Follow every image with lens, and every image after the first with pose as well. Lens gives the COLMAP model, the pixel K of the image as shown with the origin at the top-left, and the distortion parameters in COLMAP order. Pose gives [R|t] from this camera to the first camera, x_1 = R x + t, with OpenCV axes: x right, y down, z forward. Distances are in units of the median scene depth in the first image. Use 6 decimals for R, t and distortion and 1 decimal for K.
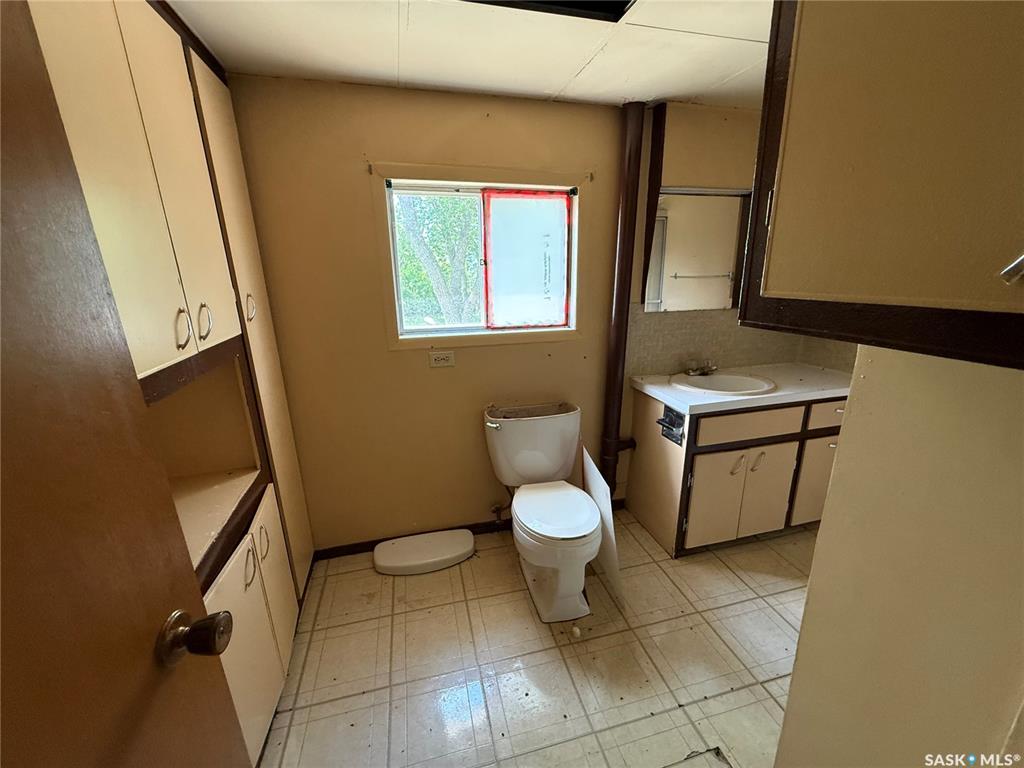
lens RADIAL K [[410.5, 0, 512.4], [0, 410.5, 382.9], [0, 0, 1]] dist [-0.000471, -0.000528]
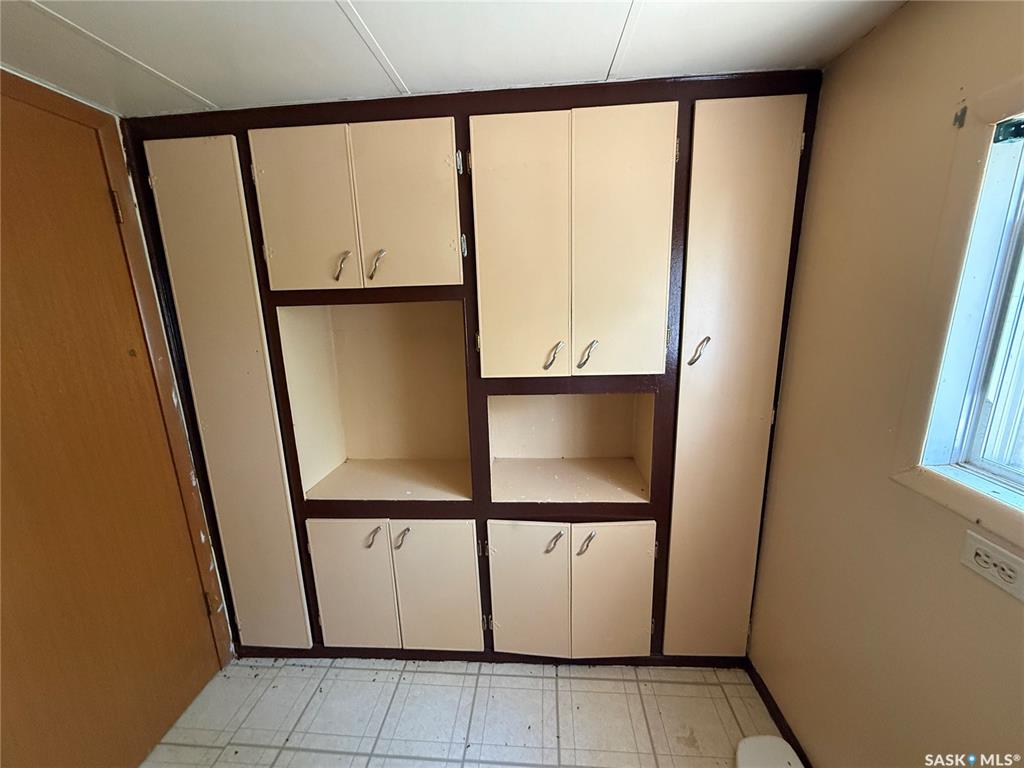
lens RADIAL K [[410.5, 0, 511.9], [0, 410.5, 385.9], [0, 0, 1]] dist [-0.000471, -0.000528]
pose [[-0.321109, 0.233027, -0.917926, 0.324428], [-0.233805, 0.919747, 0.315279, -0.261467], [0.917728, 0.315854, -0.240856, 0.733778]]
